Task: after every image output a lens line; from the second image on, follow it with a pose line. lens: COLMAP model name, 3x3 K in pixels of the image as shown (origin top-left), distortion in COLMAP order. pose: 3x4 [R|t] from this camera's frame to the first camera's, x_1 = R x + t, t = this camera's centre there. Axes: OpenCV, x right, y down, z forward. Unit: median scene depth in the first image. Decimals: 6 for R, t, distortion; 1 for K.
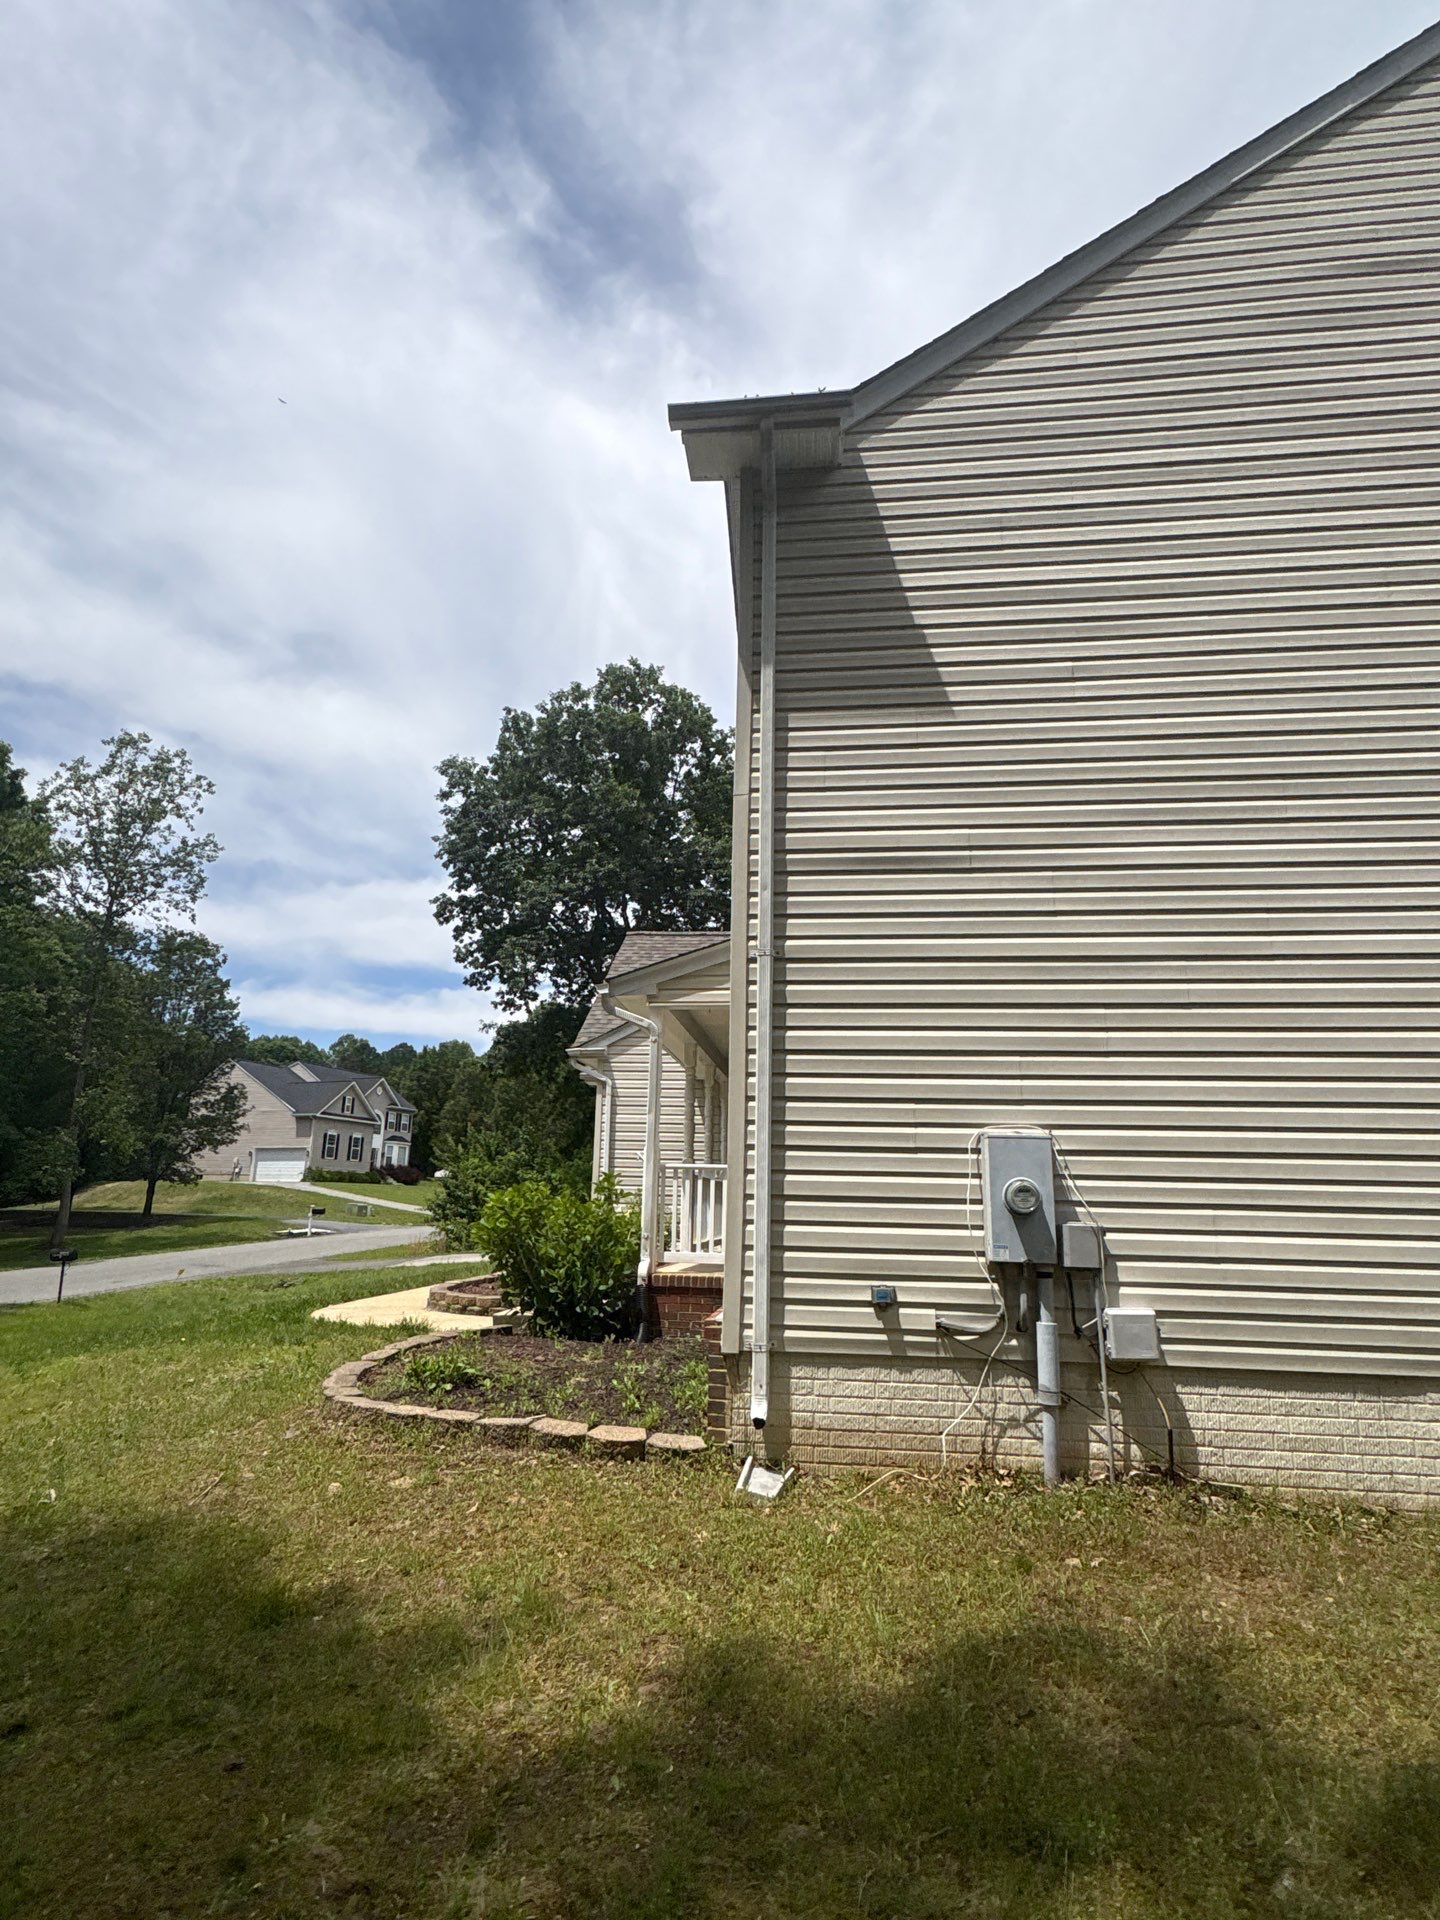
lens RADIAL K [[985.4, 0, 717.1], [0, 985.4, 966.8], [0, 0, 1]] dist [-0.003830, 0.001188]
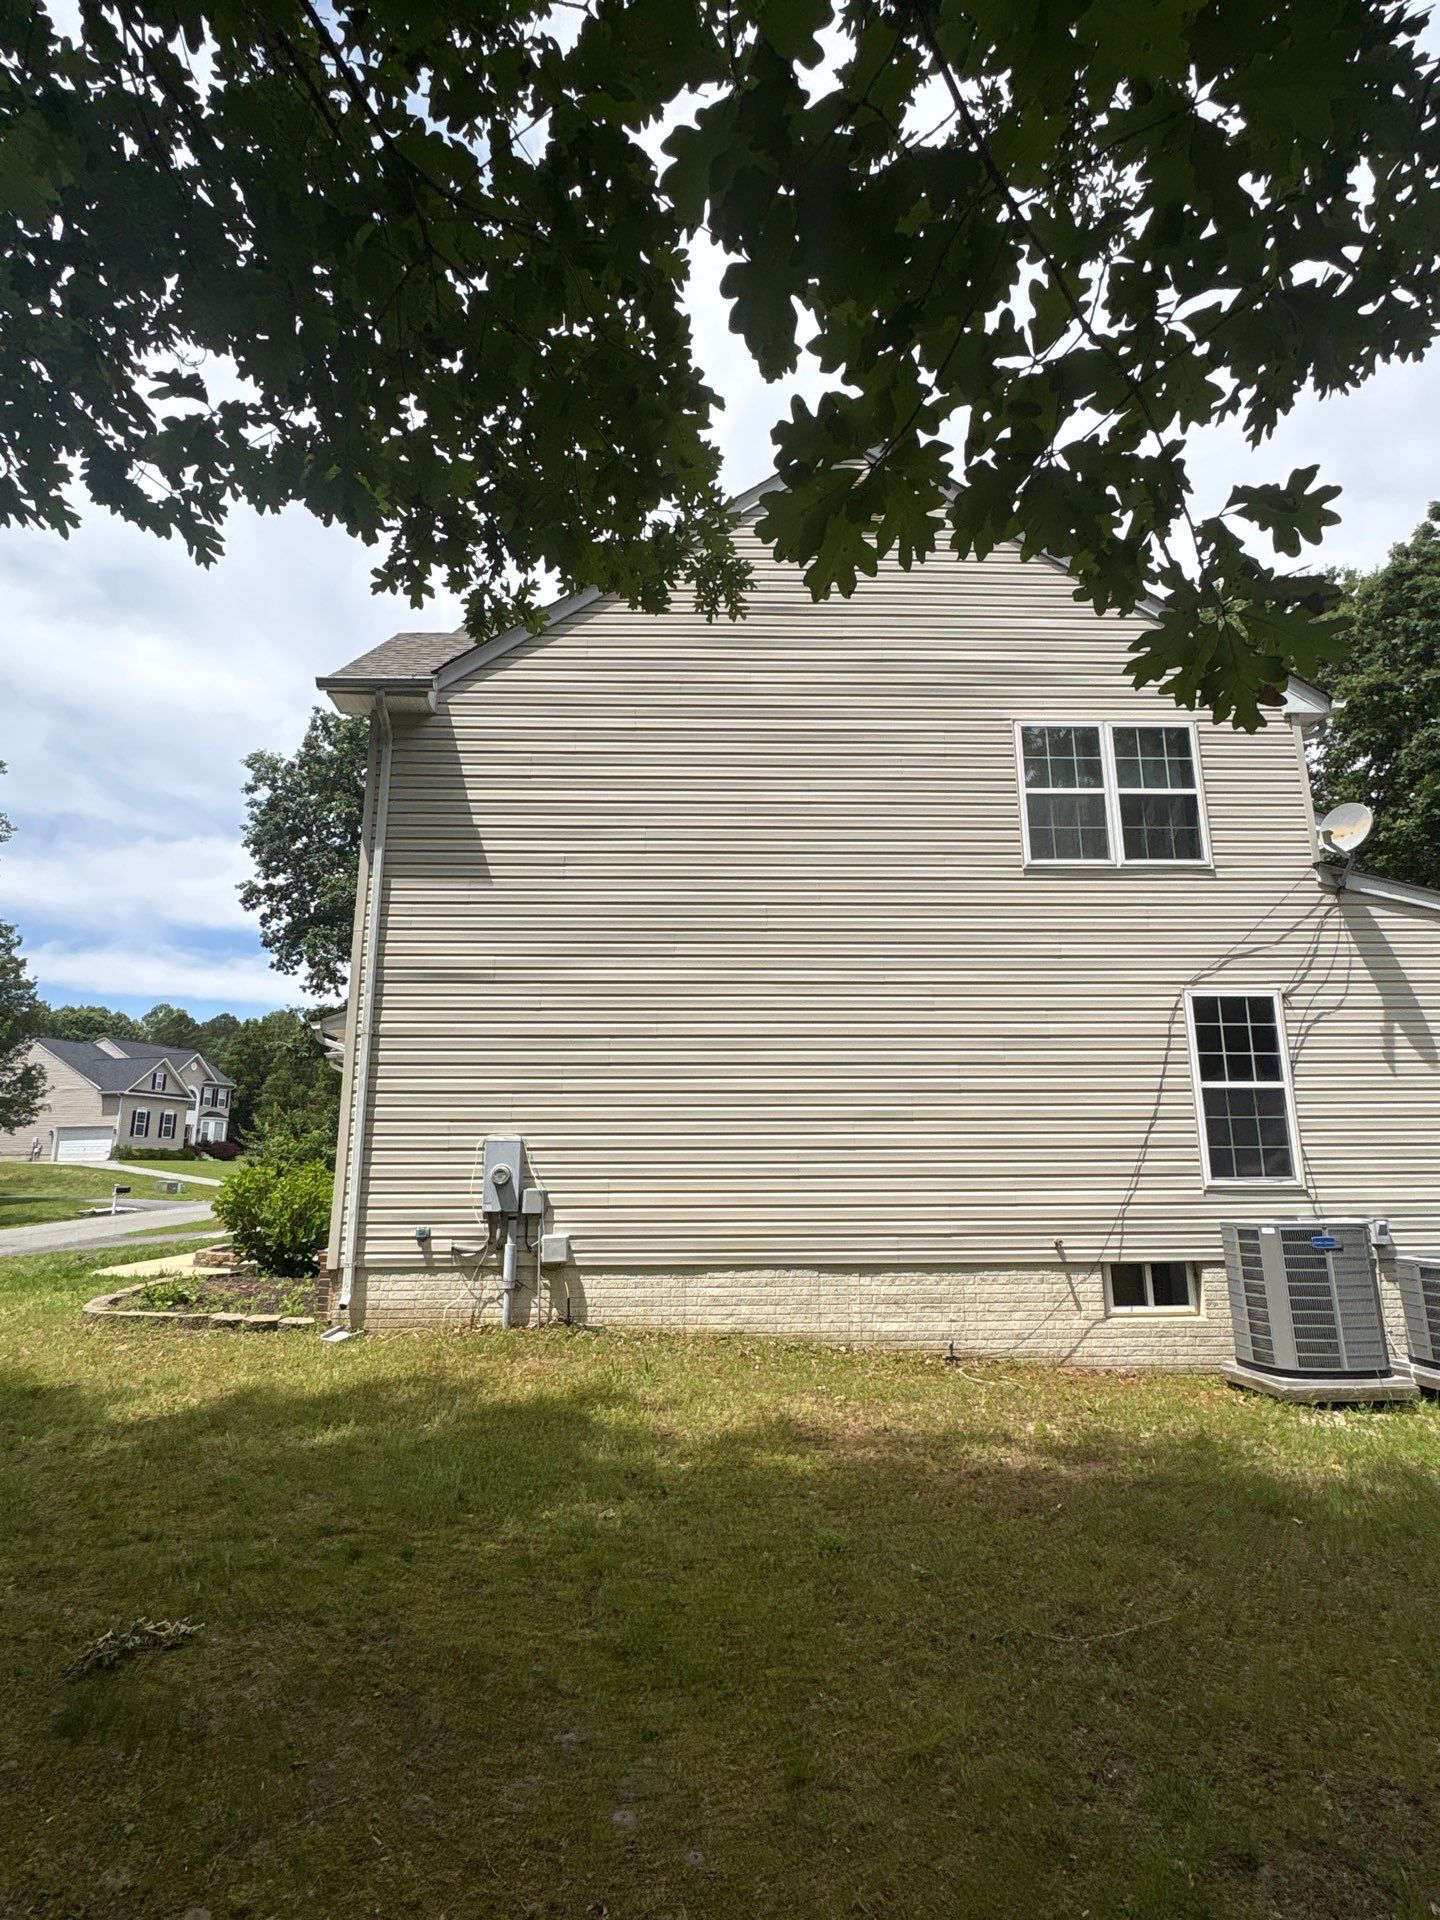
lens RADIAL K [[985.4, 0, 719.9], [0, 985.4, 964.5], [0, 0, 1]] dist [-0.003830, 0.001188]
pose [[0.988300, 0.006592, 0.152379, 0.240822], [-0.011453, 0.999452, 0.031046, -0.116173], [-0.152091, -0.032428, 0.987834, -0.453326]]
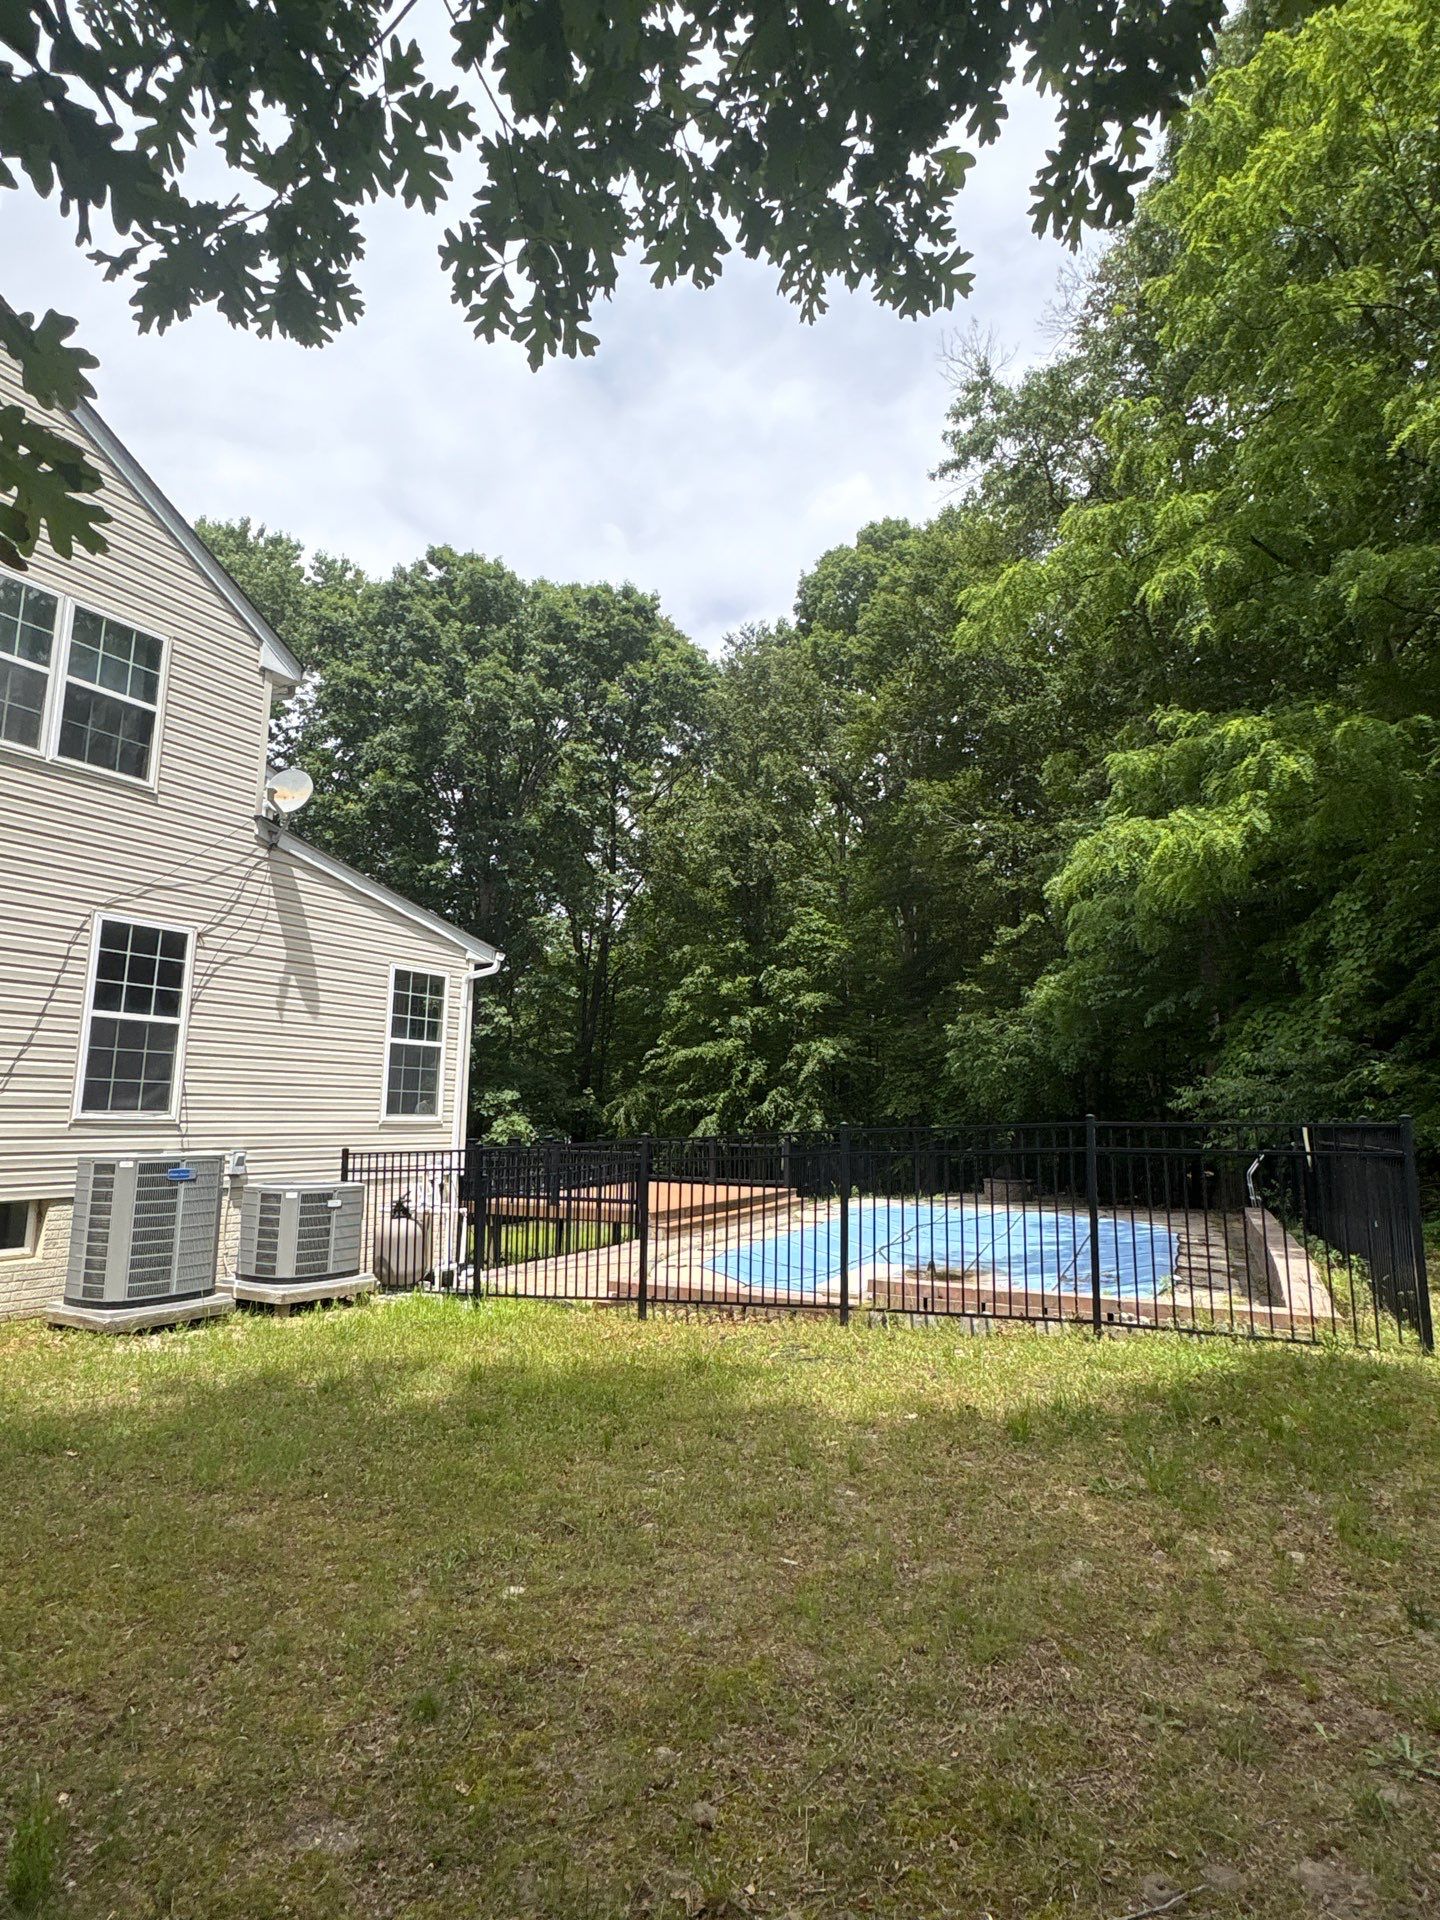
lens RADIAL K [[985.4, 0, 718.7], [0, 985.4, 962.7], [0, 0, 1]] dist [-0.003830, 0.001188]
pose [[0.408645, 0.125829, 0.903978, 0.267258], [-0.223076, 0.974181, -0.034759, -0.116303], [-0.885012, -0.187452, 0.426163, -0.465809]]
